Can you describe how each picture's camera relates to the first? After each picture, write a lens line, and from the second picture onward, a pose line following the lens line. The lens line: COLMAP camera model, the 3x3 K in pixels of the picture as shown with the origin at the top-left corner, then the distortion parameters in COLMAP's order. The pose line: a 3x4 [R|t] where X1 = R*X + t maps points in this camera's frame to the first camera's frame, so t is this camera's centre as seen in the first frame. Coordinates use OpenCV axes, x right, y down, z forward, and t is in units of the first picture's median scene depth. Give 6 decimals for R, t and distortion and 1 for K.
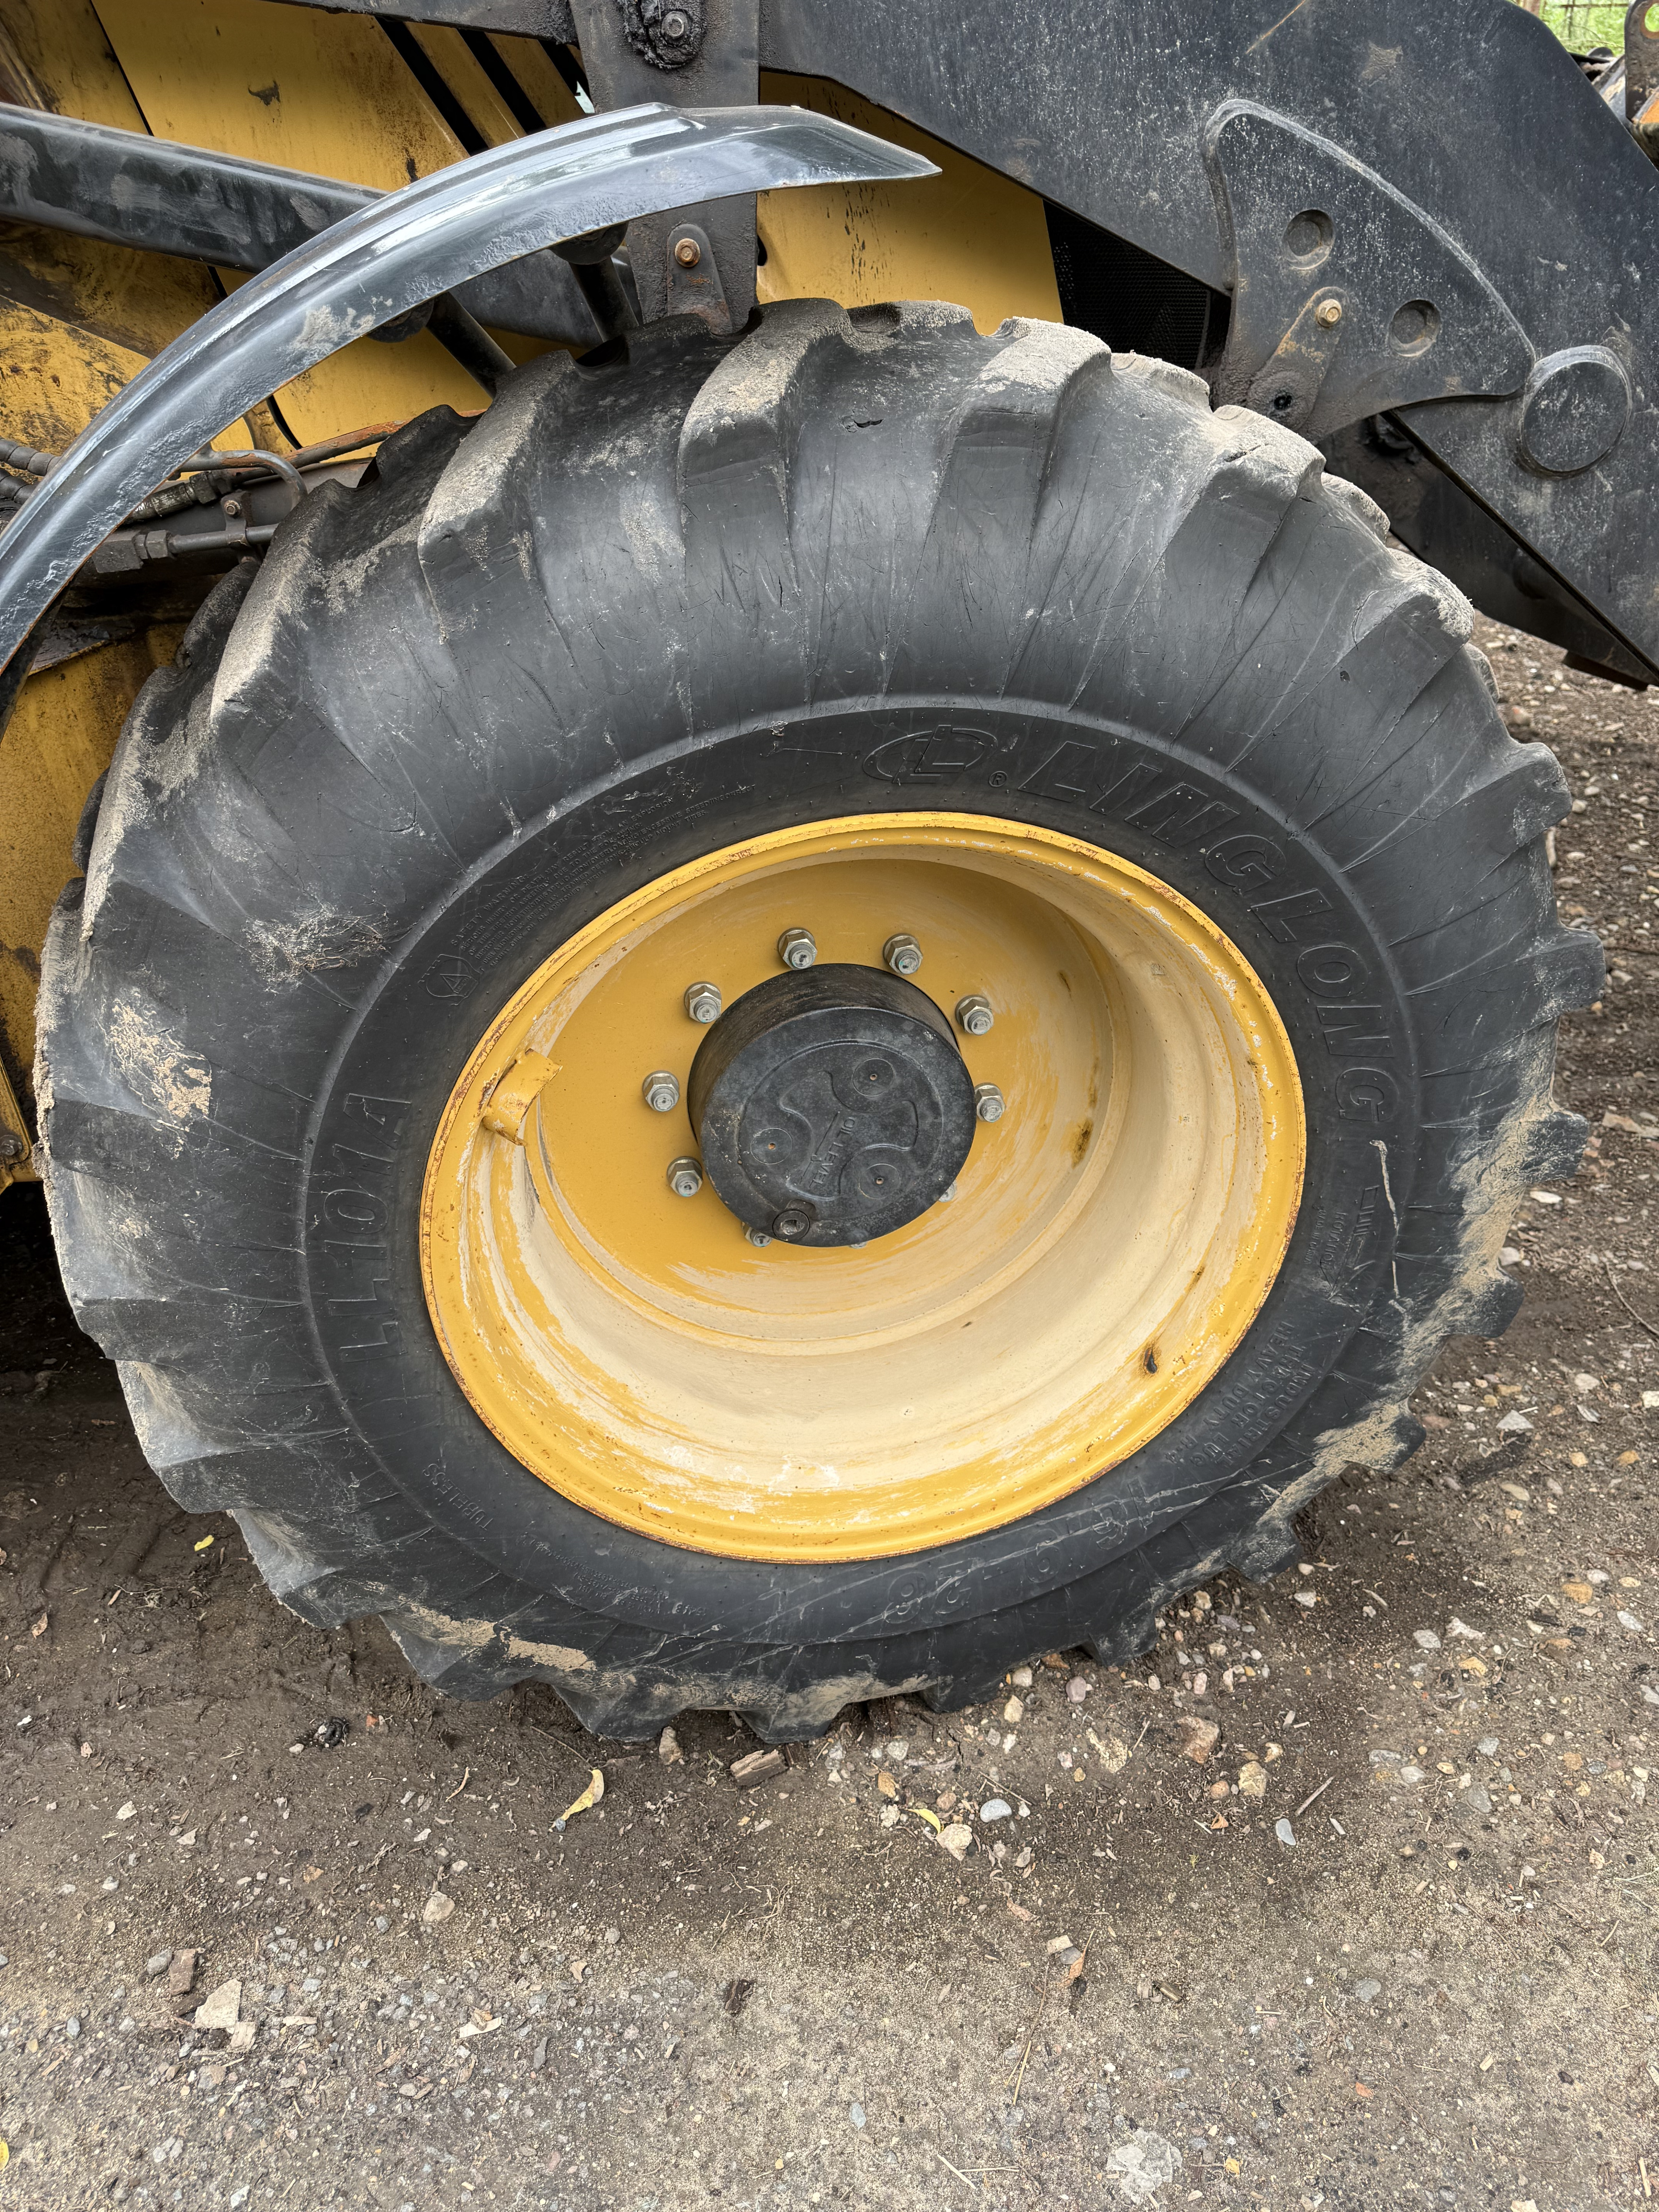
lens RADIAL K [[1548.8, 0, 821.1], [0, 1548.8, 1120.6], [0, 0, 1]] dist [0.040302, -0.008392]
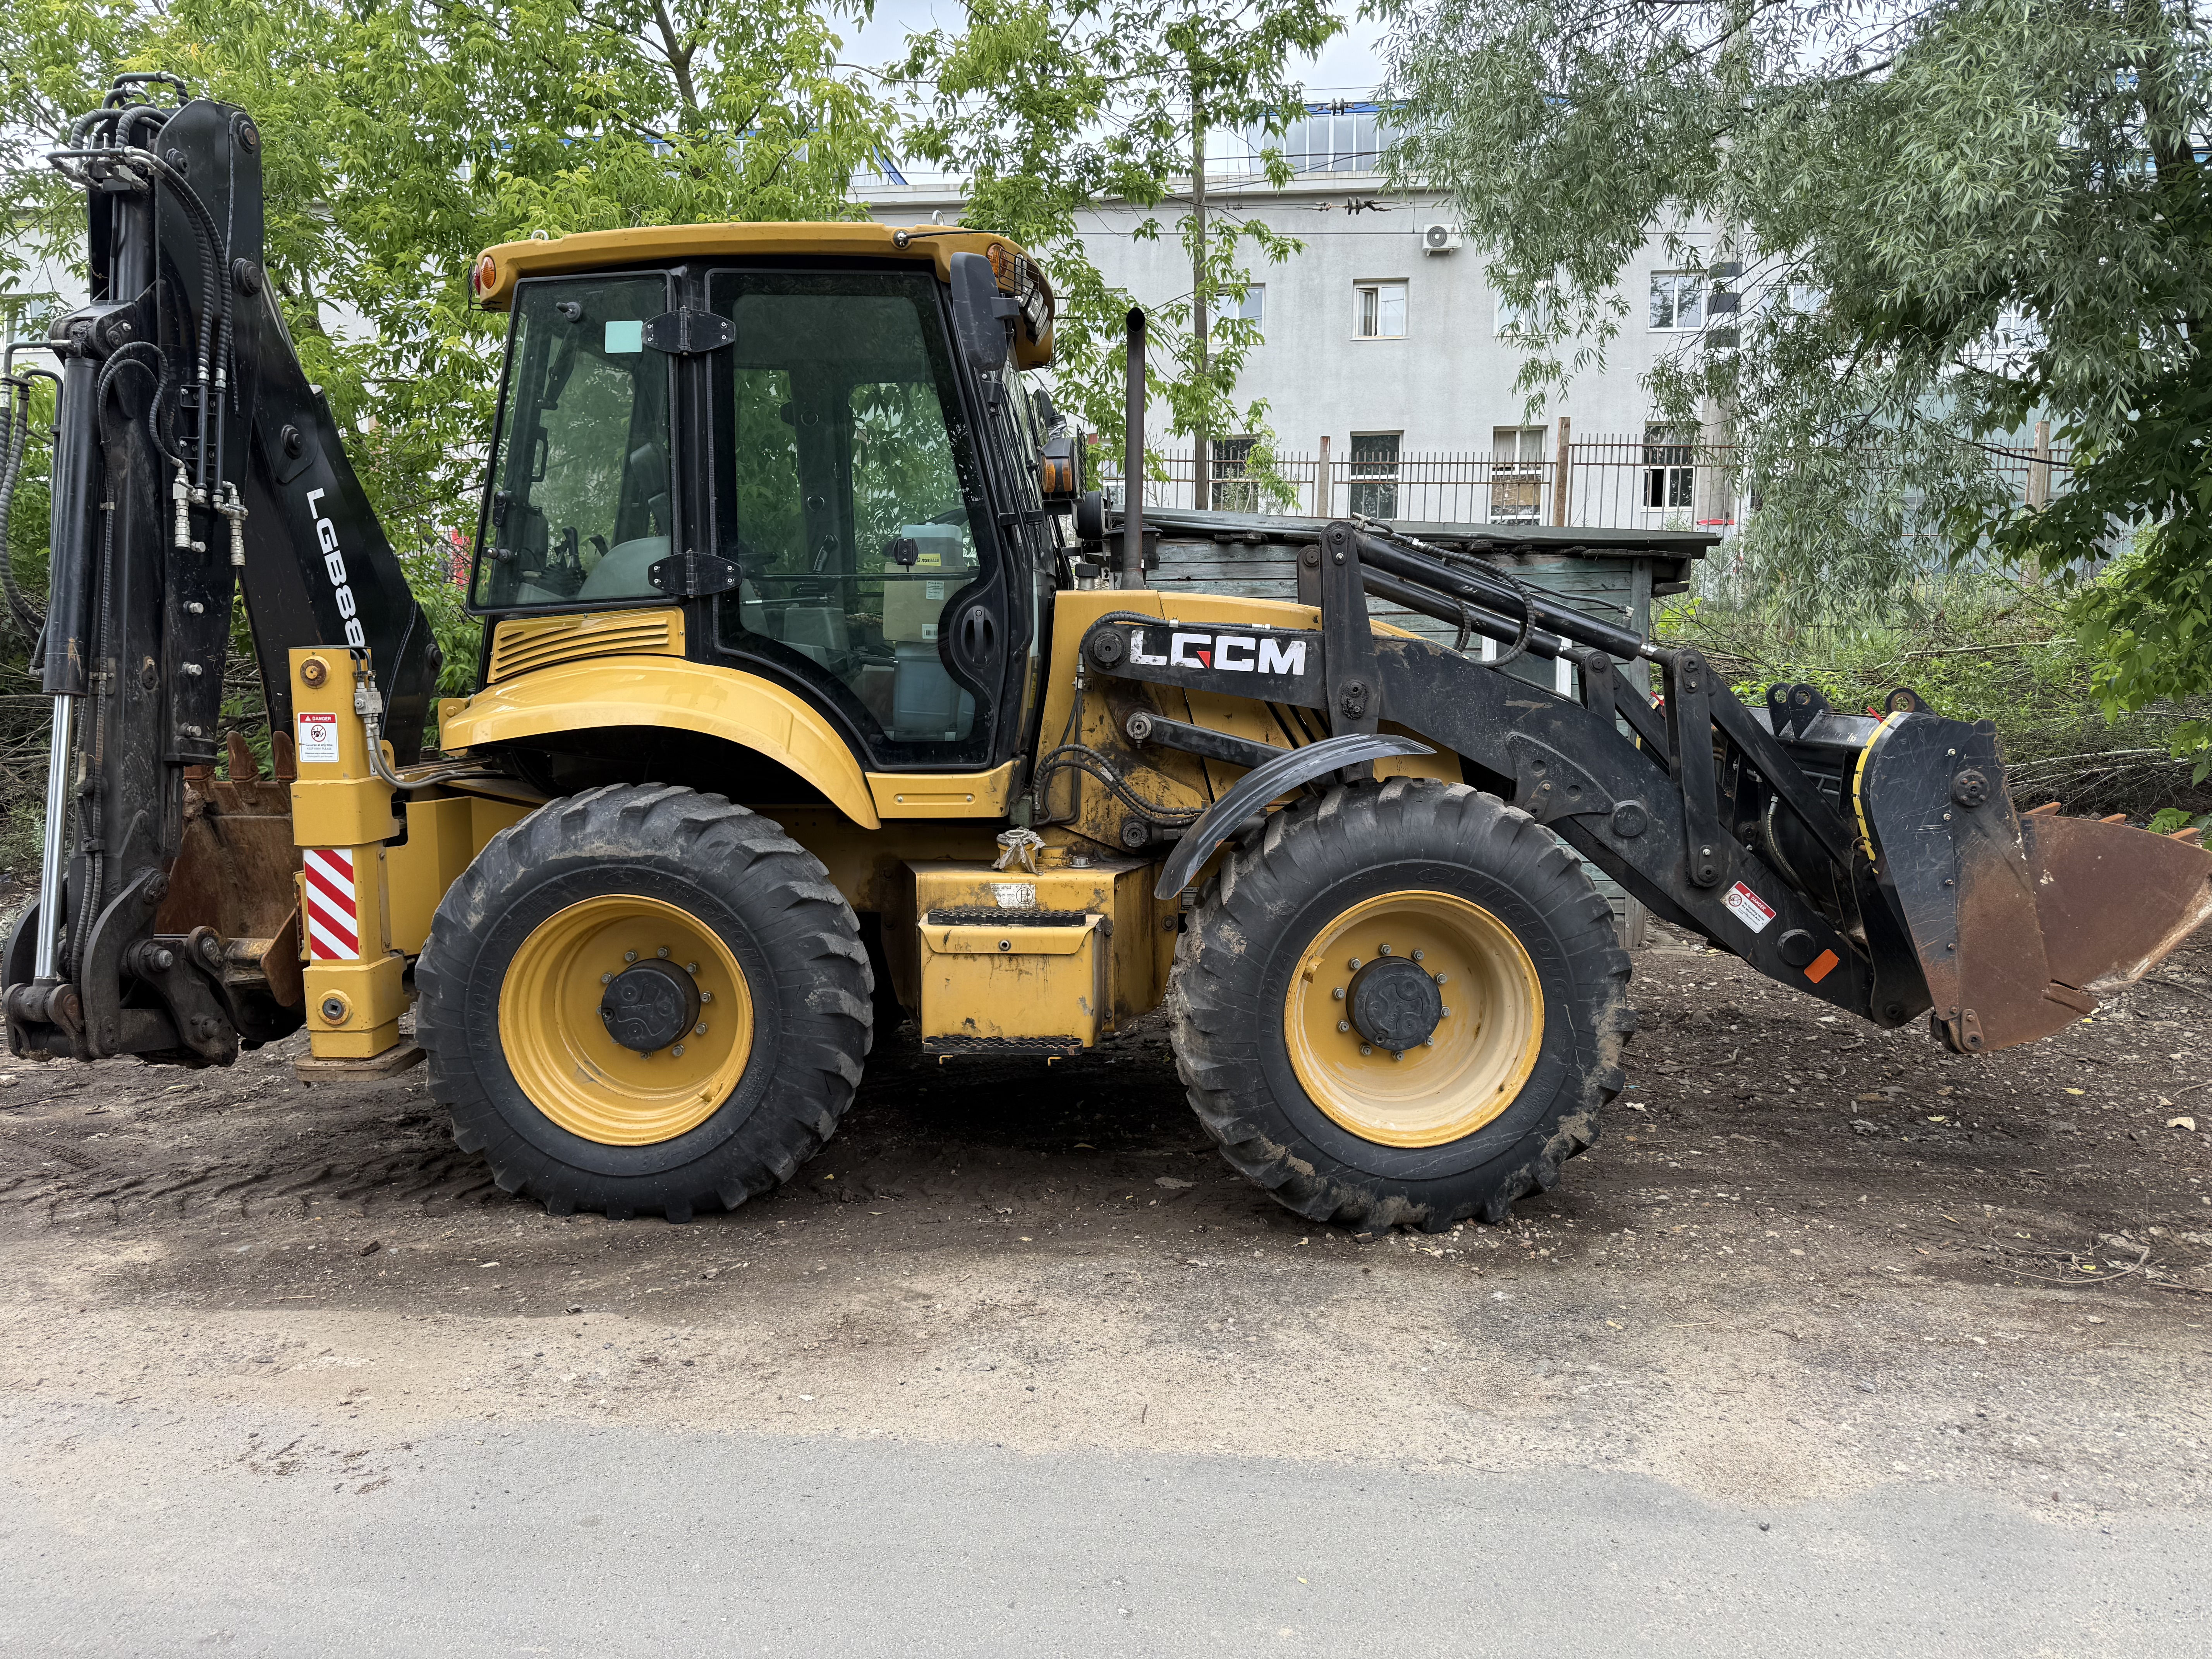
lens RADIAL K [[1548.8, 0, 1099.2], [0, 1548.8, 826.9], [0, 0, 1]] dist [0.040302, -0.008392]
pose [[0.994402, 0.047737, -0.094267, -0.305092], [-0.084000, 0.898354, -0.431167, 1.065226], [0.064103, 0.436671, 0.897334, -1.987794]]
